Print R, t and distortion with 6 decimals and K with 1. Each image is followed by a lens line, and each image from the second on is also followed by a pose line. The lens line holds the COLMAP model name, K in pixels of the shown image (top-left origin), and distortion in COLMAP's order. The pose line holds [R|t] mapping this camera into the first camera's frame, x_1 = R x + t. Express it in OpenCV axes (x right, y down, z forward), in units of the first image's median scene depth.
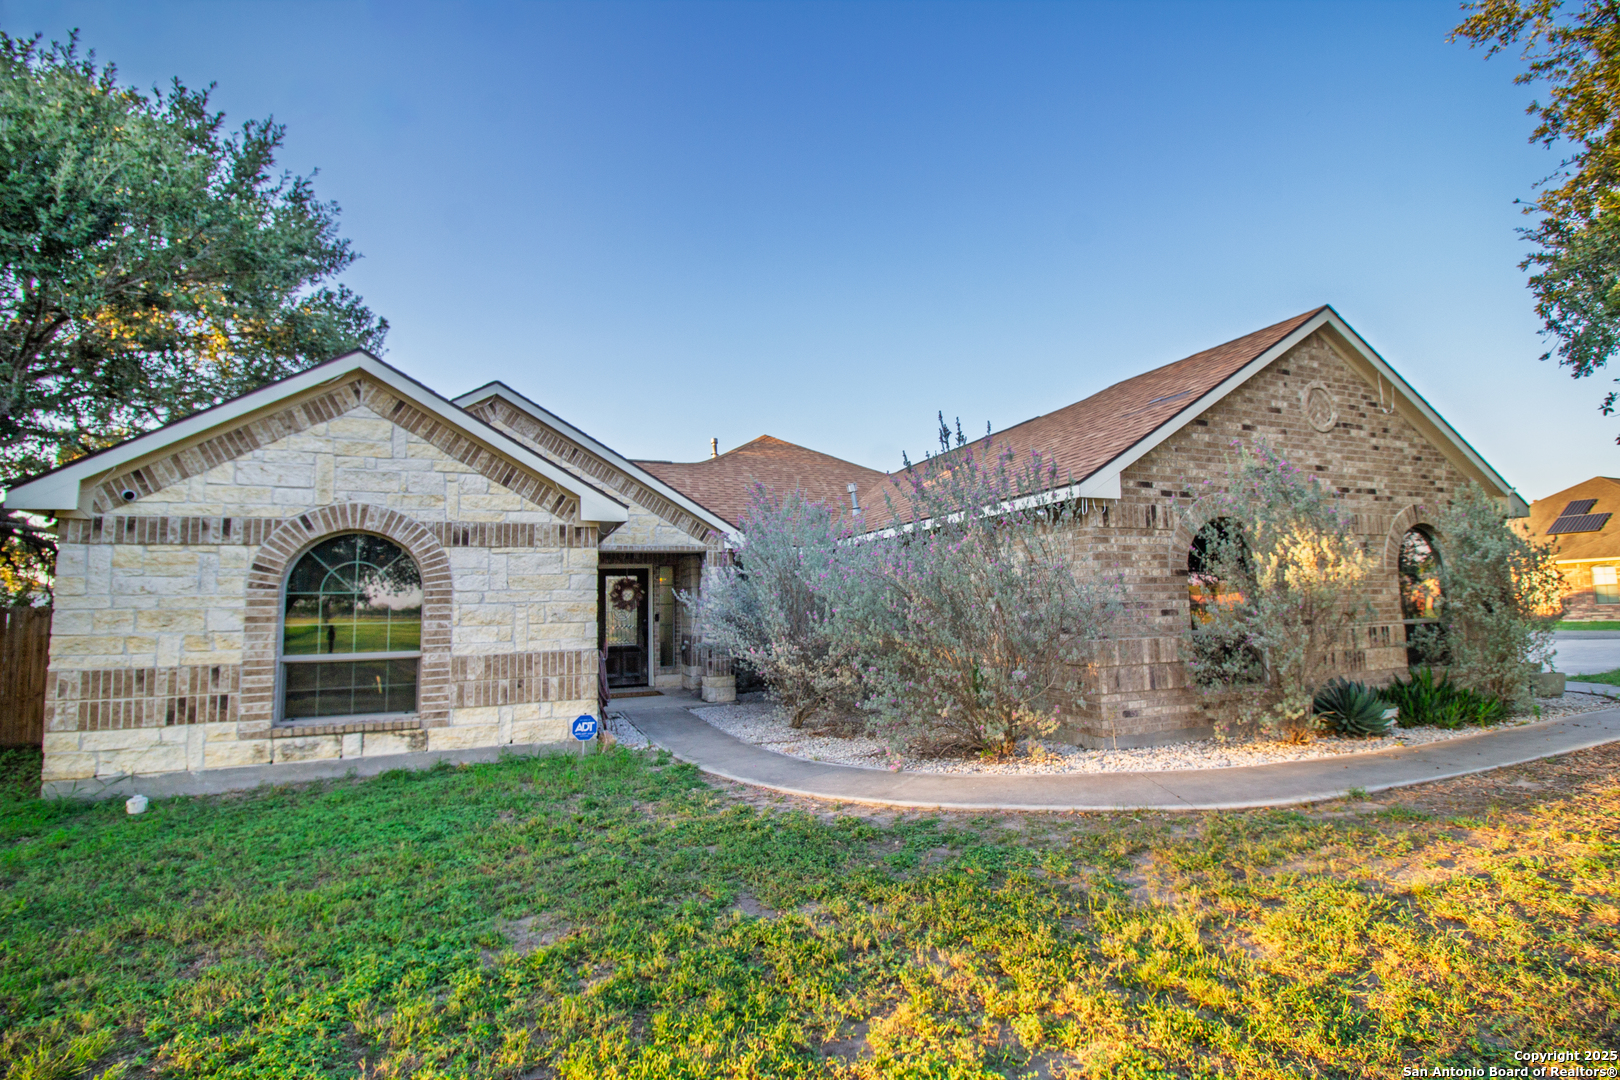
lens RADIAL K [[755.9, 0, 821.2], [0, 755.9, 530.3], [0, 0, 1]] dist [-0.000819, -0.013467]
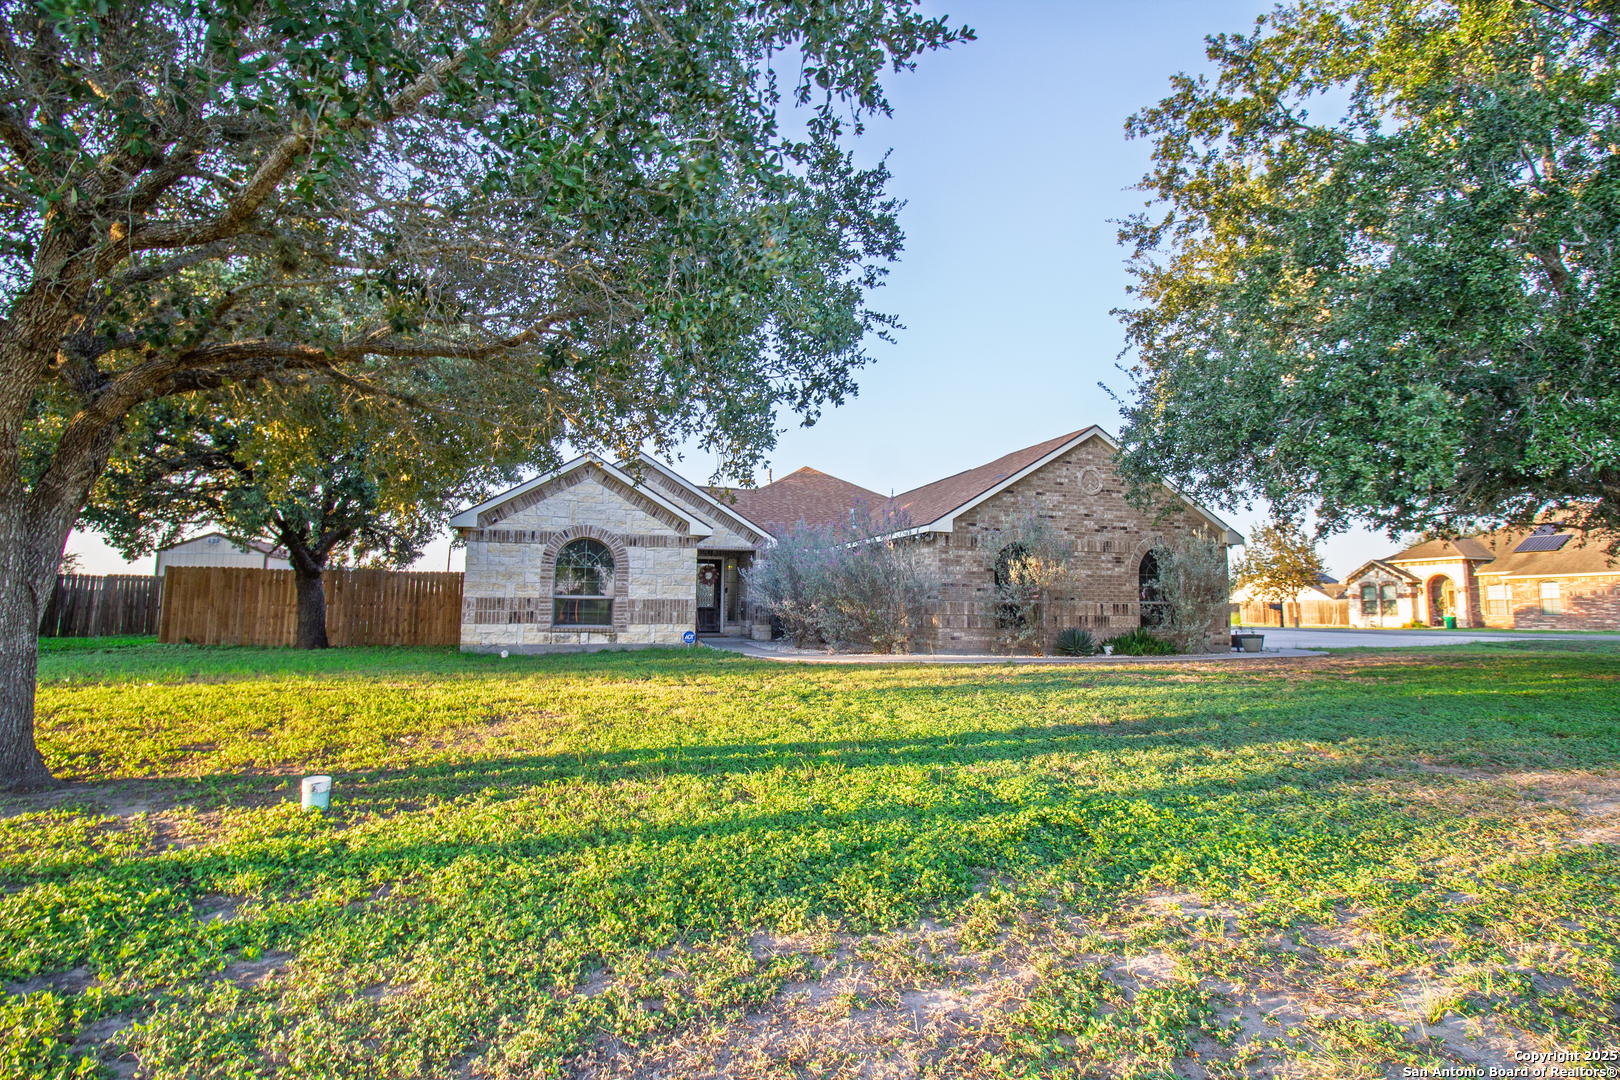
lens RADIAL K [[755.9, 0, 821.2], [0, 755.9, 530.3], [0, 0, 1]] dist [-0.000819, -0.013467]
pose [[0.995334, 0.025650, -0.093016, 0.232287], [-0.025016, 0.999655, 0.007979, -0.053418], [0.093189, -0.005615, 0.995633, -1.037857]]
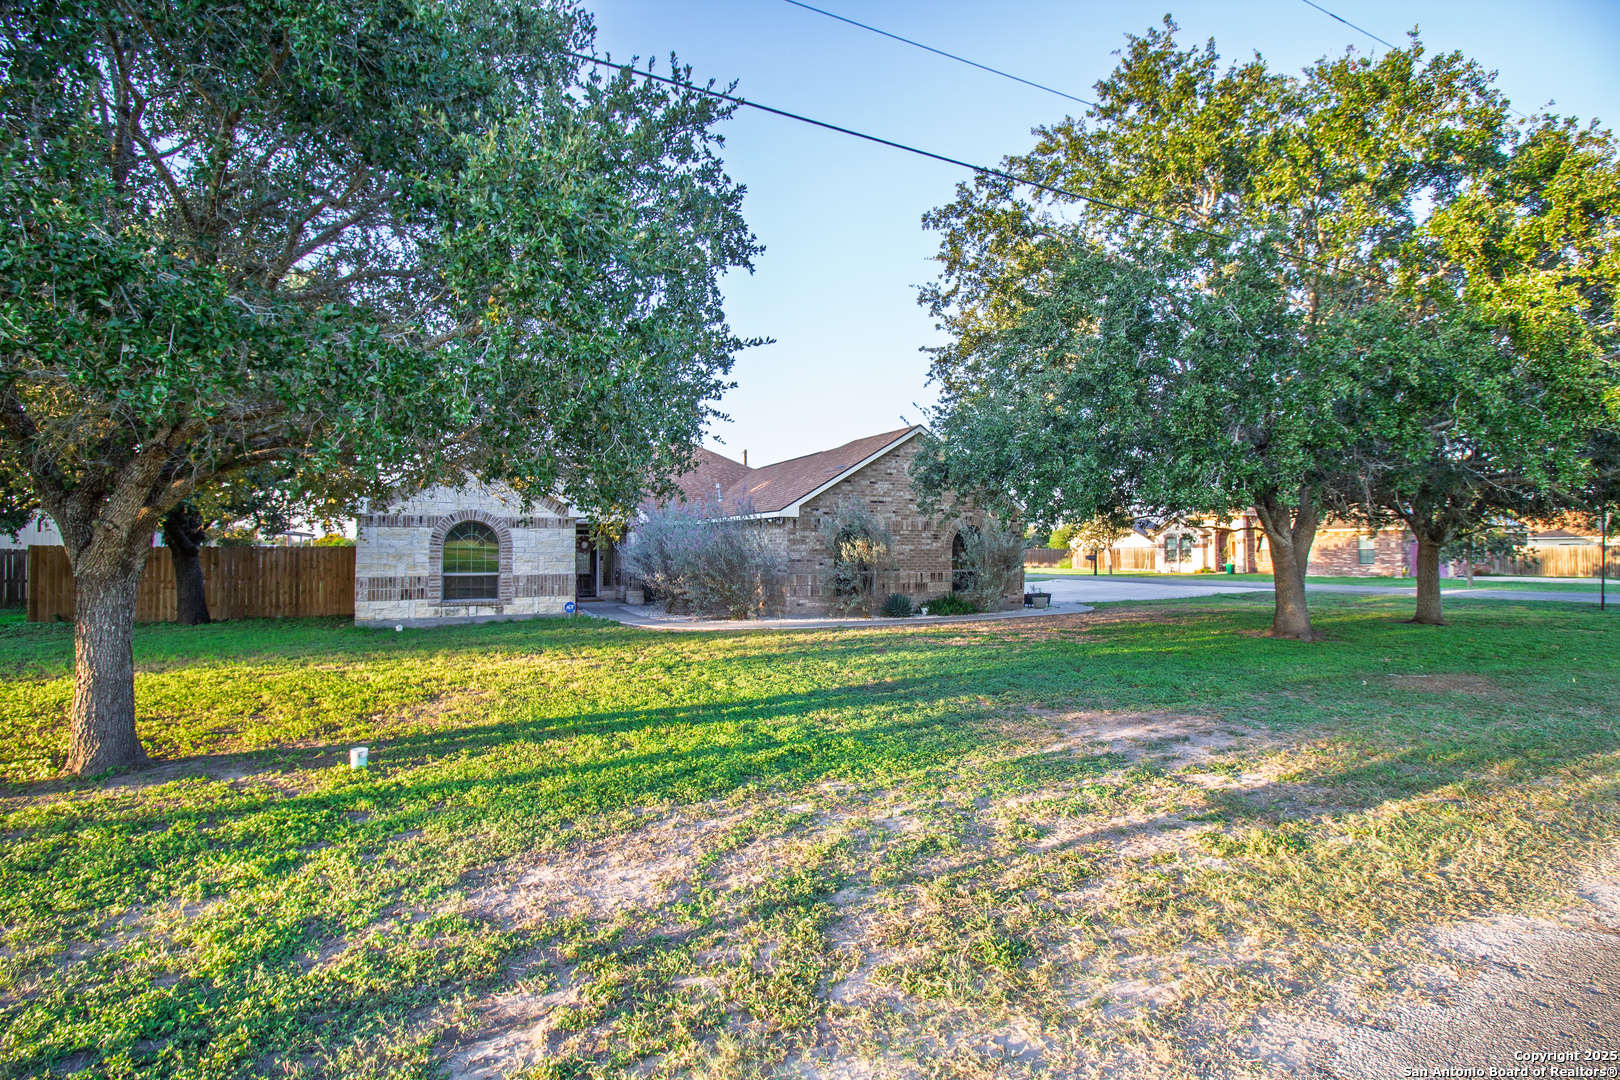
lens RADIAL K [[755.9, 0, 821.2], [0, 755.9, 530.3], [0, 0, 1]] dist [-0.000819, -0.013467]
pose [[0.996951, 0.027786, 0.072914, 0.290352], [-0.033625, 0.996218, 0.080114, -0.192566], [-0.070413, -0.082321, 0.994115, -1.394437]]
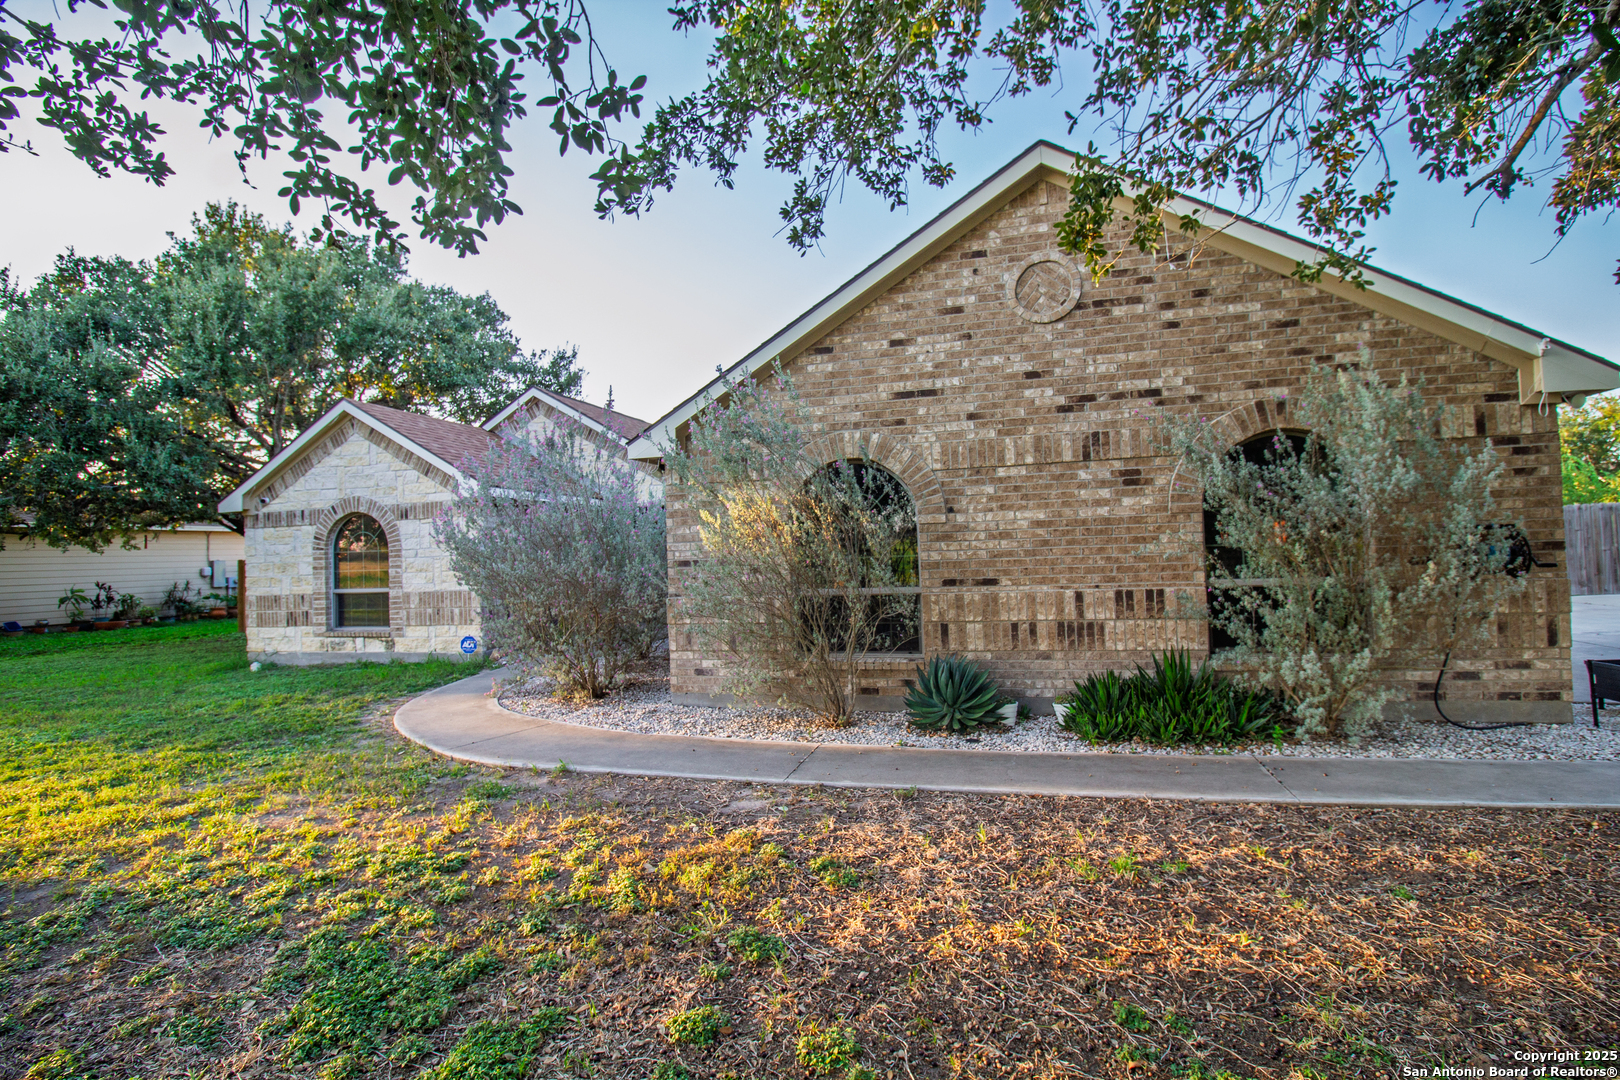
lens RADIAL K [[755.9, 0, 821.2], [0, 755.9, 530.3], [0, 0, 1]] dist [-0.000819, -0.013467]
pose [[0.791320, -0.017845, -0.611142, 1.129347], [0.079501, 0.994091, 0.073912, -0.002919], [0.606212, -0.107074, 0.788062, 0.329597]]
